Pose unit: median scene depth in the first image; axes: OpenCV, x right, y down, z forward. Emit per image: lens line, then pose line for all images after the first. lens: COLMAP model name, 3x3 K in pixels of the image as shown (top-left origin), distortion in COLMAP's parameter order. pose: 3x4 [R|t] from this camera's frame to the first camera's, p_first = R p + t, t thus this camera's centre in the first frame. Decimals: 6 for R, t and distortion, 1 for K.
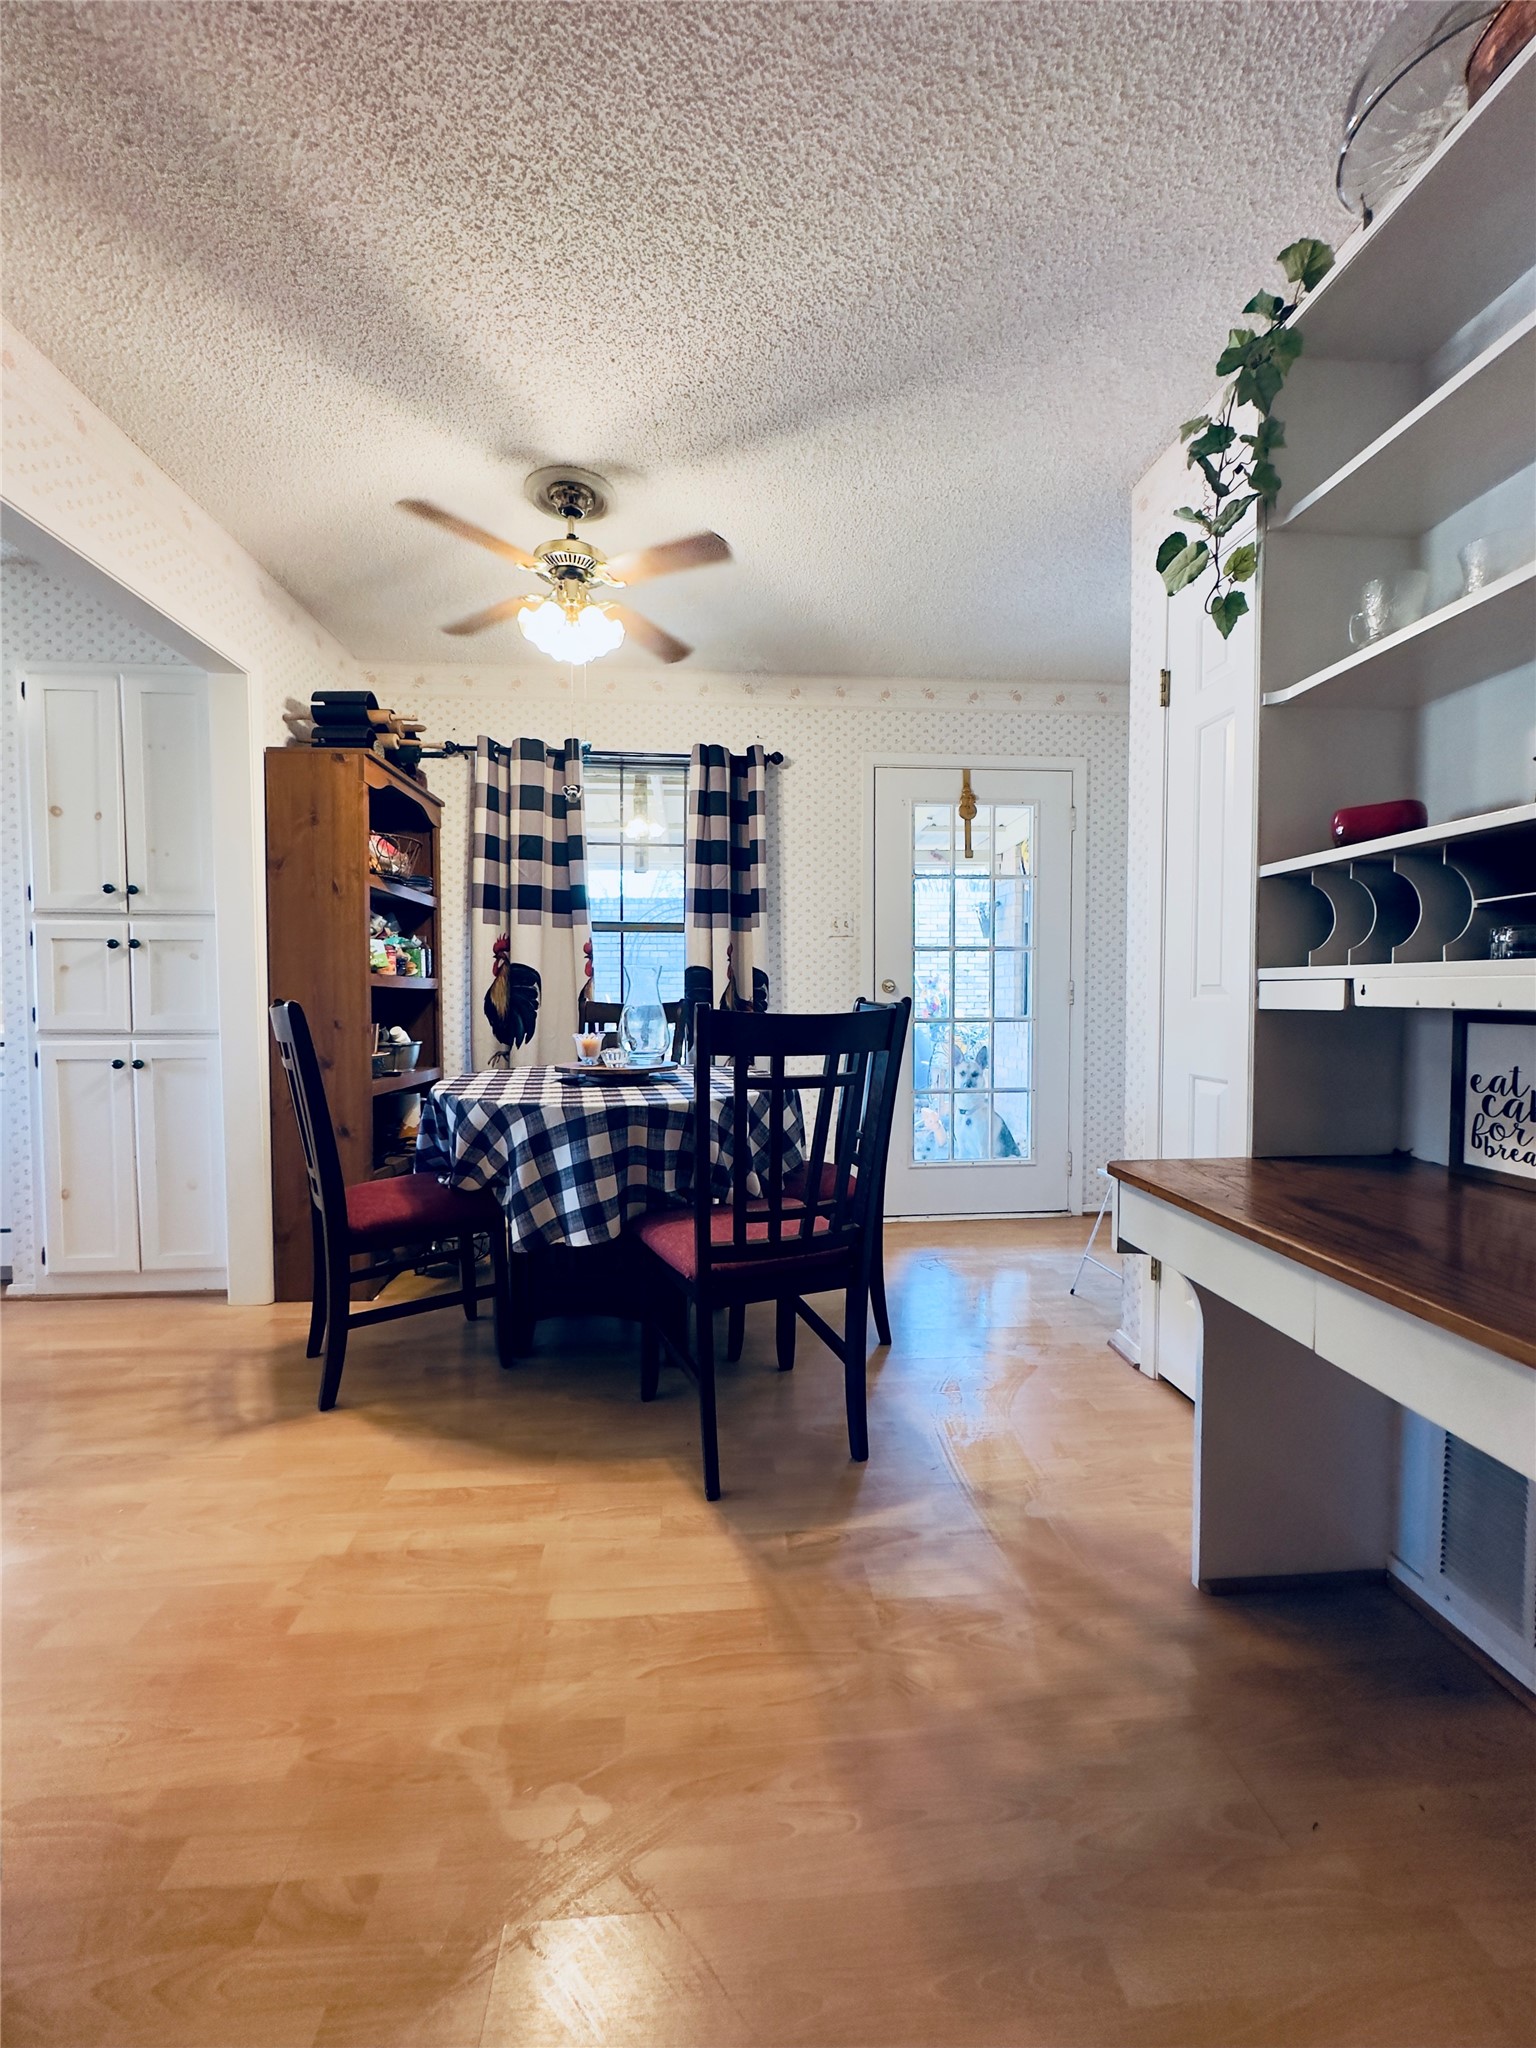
lens RADIAL K [[816.9, 0, 768.0], [0, 816.9, 1024.0], [0, 0, 1]] dist [0.000253, -0.000195]
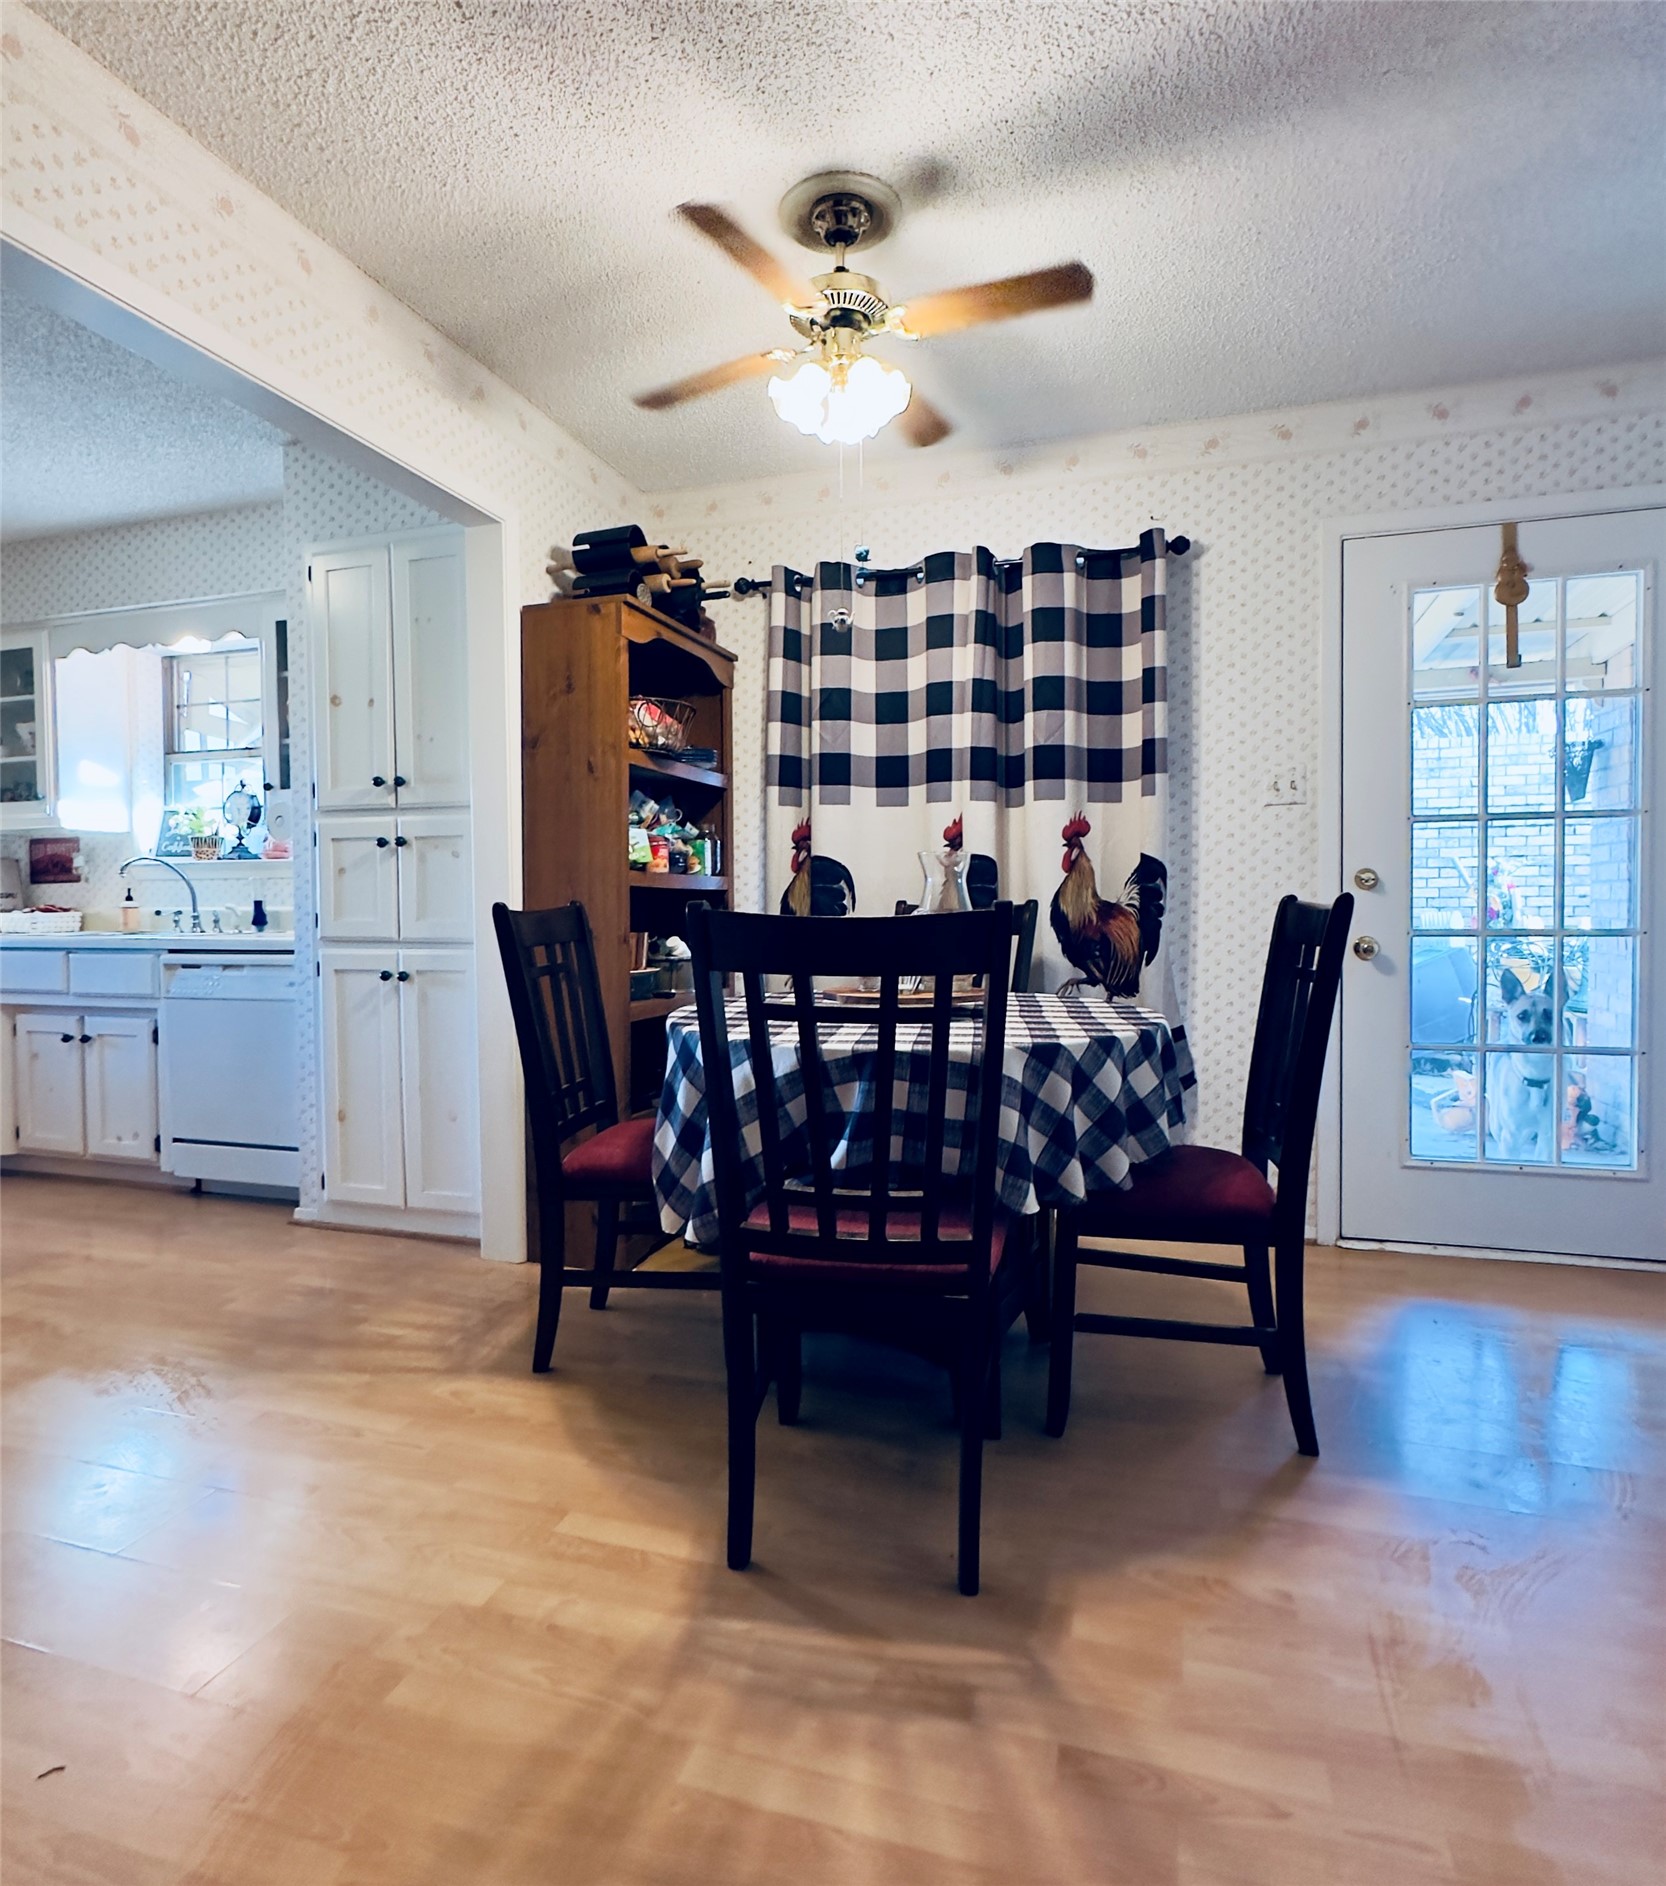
lens RADIAL K [[1048.3, 0, 839.3], [0, 1048.3, 931.8], [0, 0, 1]] dist [-0.003706, -0.000344]
pose [[0.926019, 0.005236, -0.377441, 0.097311], [-0.007218, 0.999967, -0.003837, 0.001305], [0.377408, 0.006277, 0.926026, 0.110582]]
